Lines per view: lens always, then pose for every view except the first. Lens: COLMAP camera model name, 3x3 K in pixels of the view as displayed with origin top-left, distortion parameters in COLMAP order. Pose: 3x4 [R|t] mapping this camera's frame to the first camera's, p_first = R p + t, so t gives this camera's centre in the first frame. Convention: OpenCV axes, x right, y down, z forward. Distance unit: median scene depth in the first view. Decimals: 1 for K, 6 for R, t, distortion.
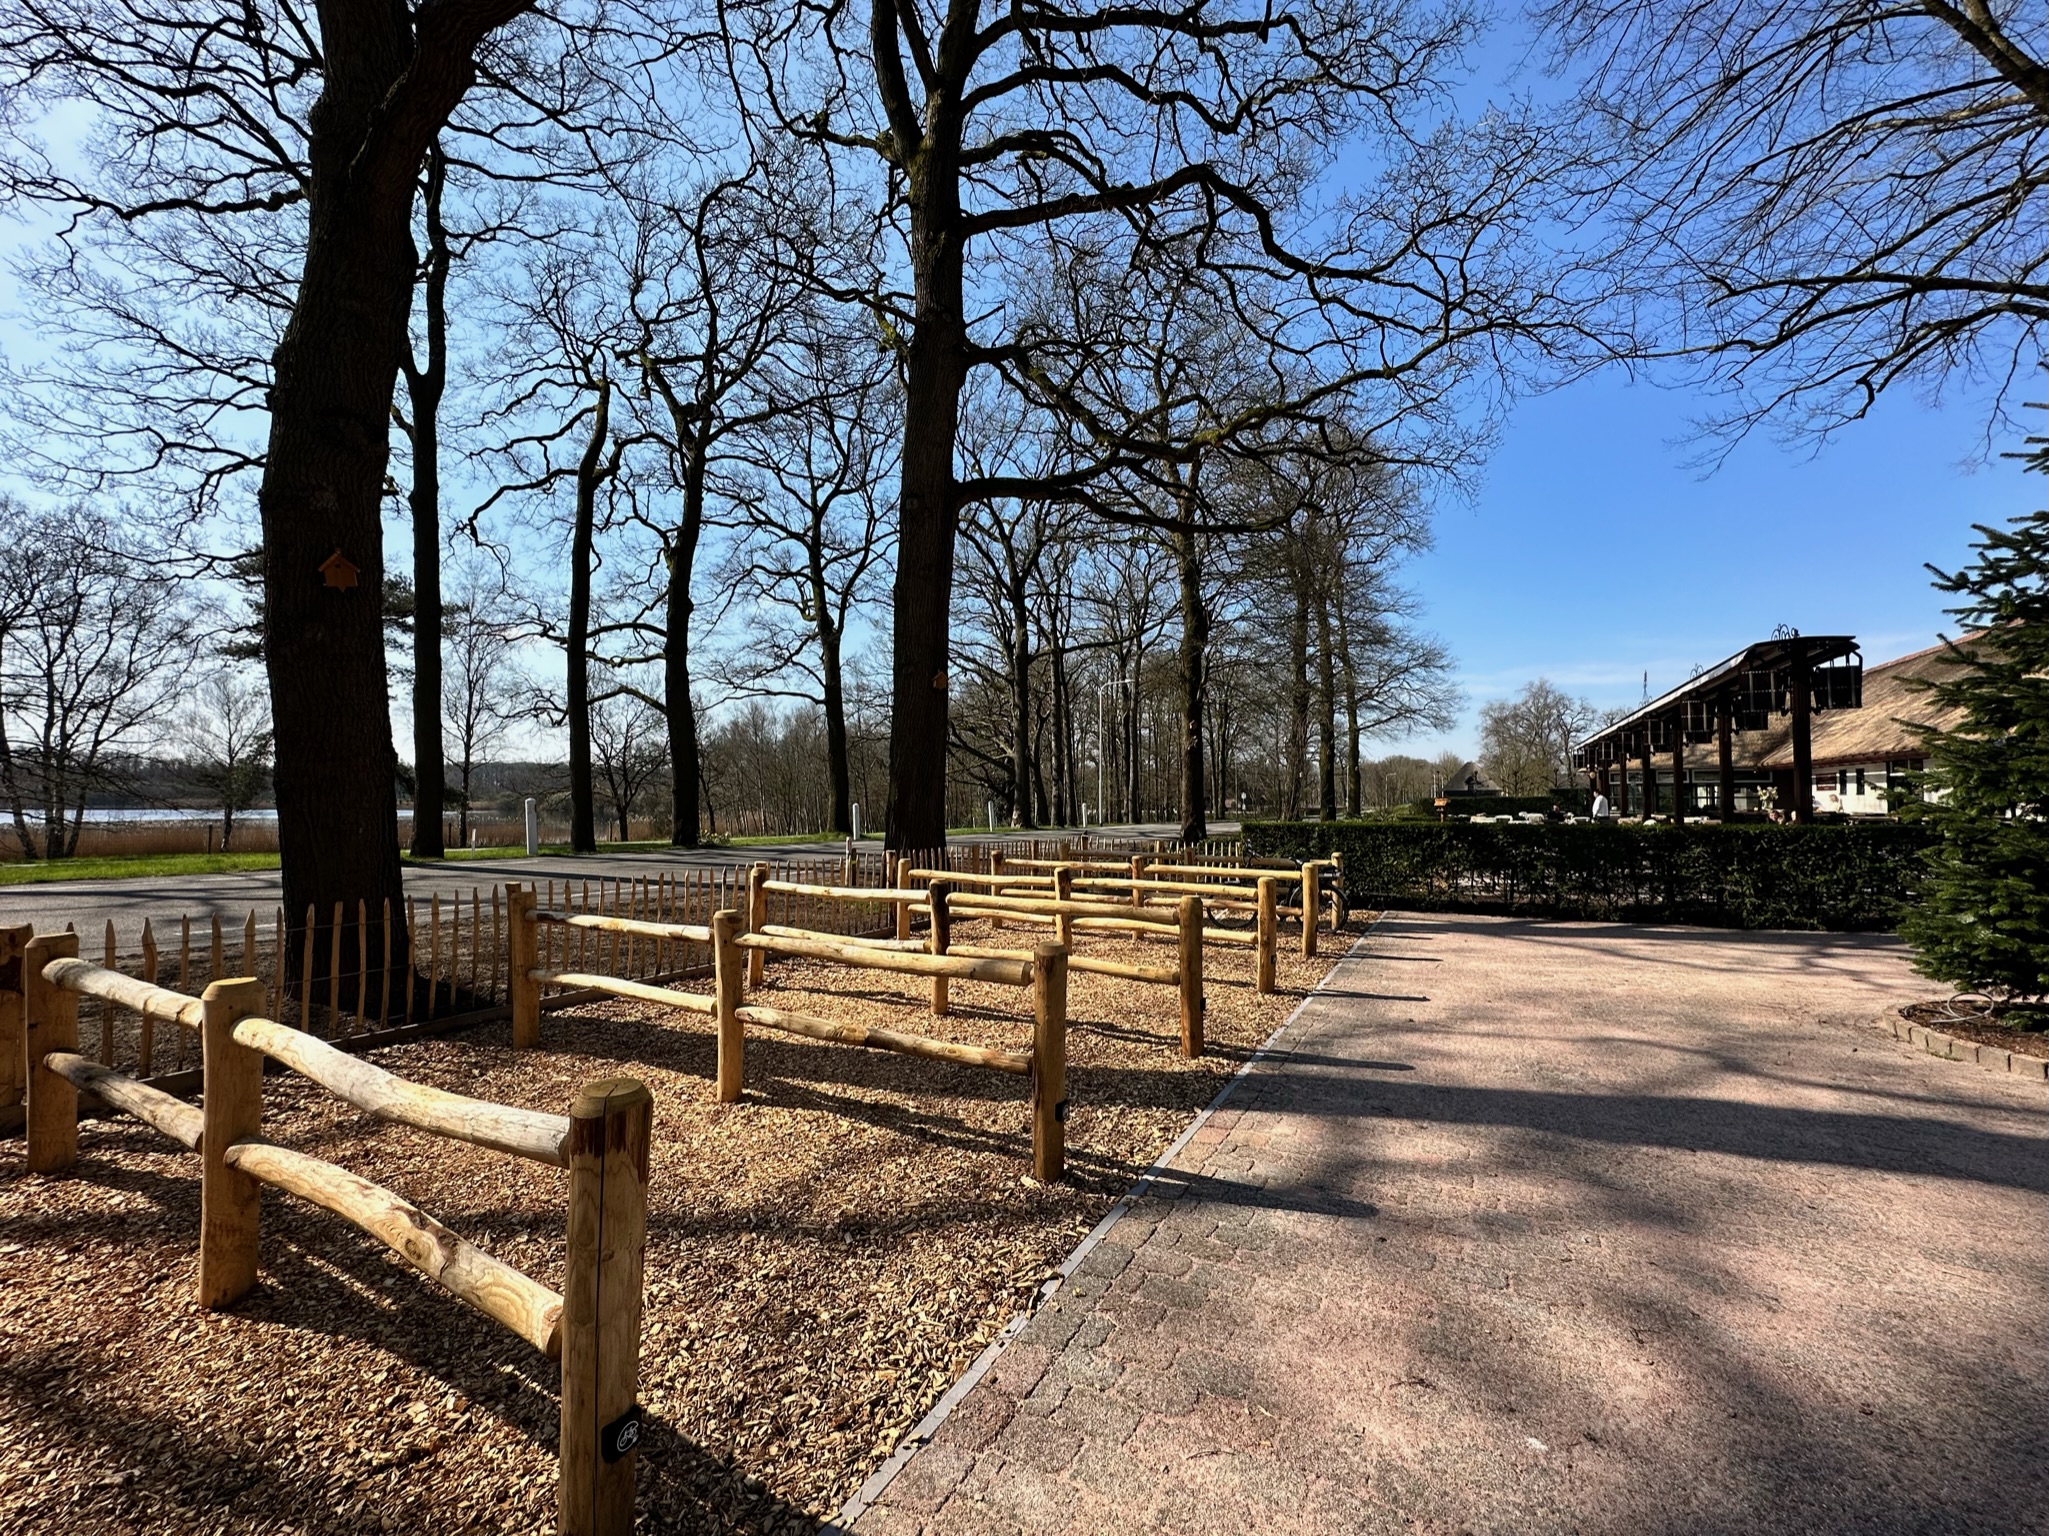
lens RADIAL K [[815.5, 0, 1024.5], [0, 815.5, 768.0], [0, 0, 1]] dist [0.001684, 0.000012]
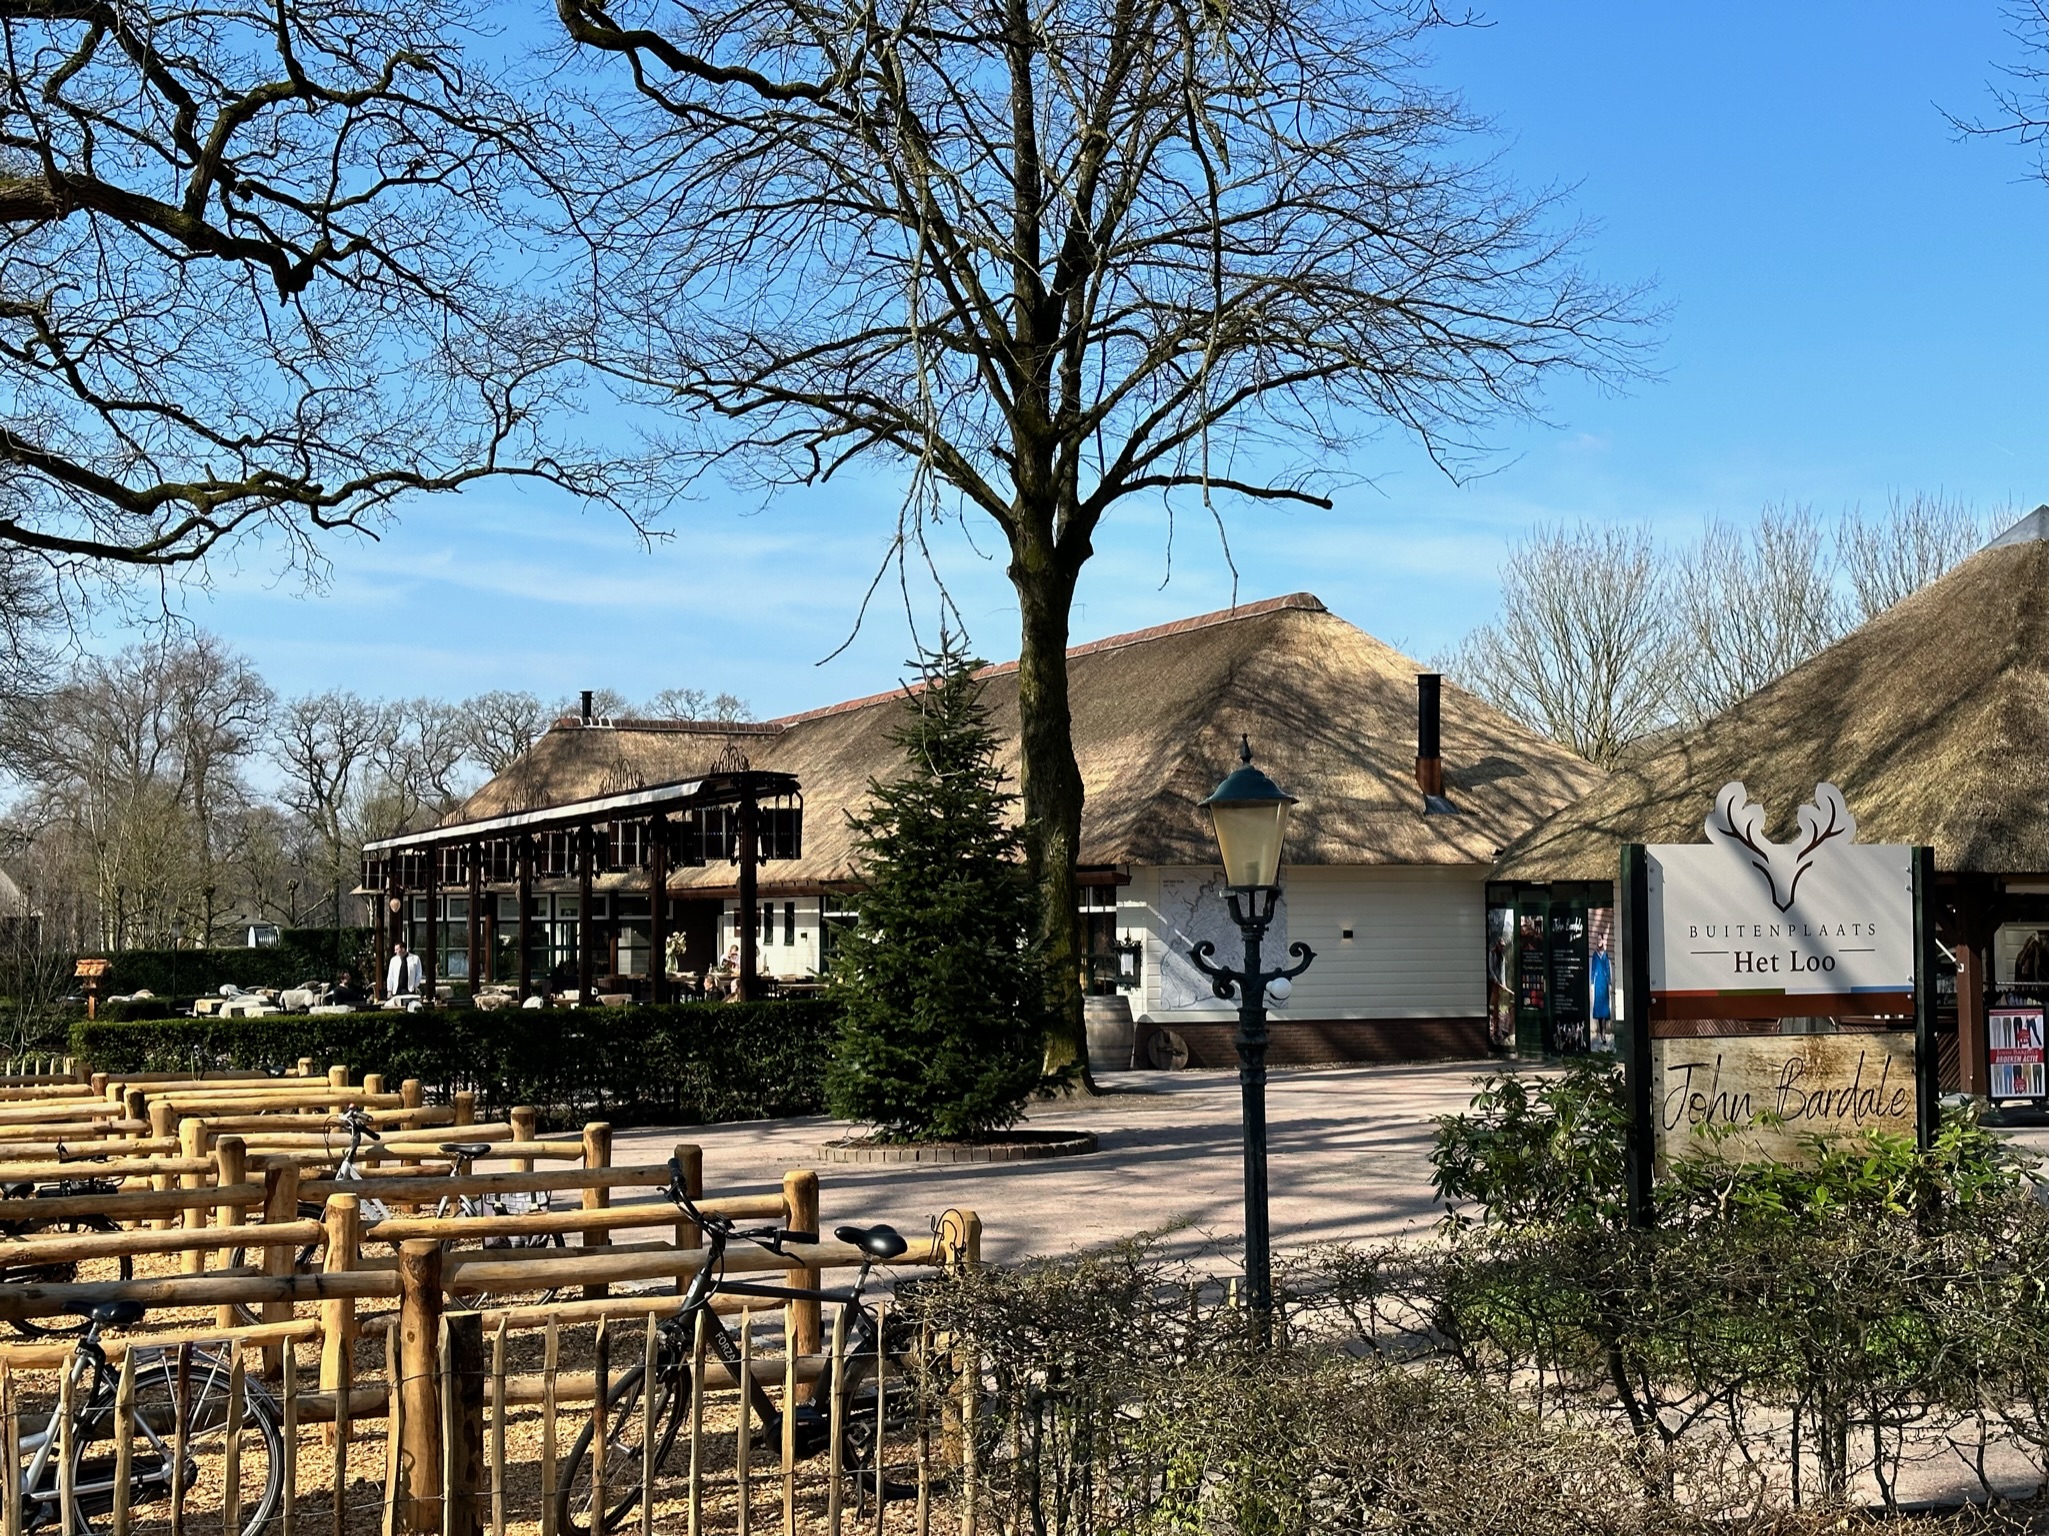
lens RADIAL K [[2850.1, 0, 1010.4], [0, 2850.1, 764.2], [0, 0, 1]] dist [0.141377, -0.061149]
pose [[0.637656, 0.036572, 0.769452, -1.085174], [-0.020087, 0.999322, -0.030852, -0.083859], [-0.770059, 0.004217, 0.637959, -1.025004]]
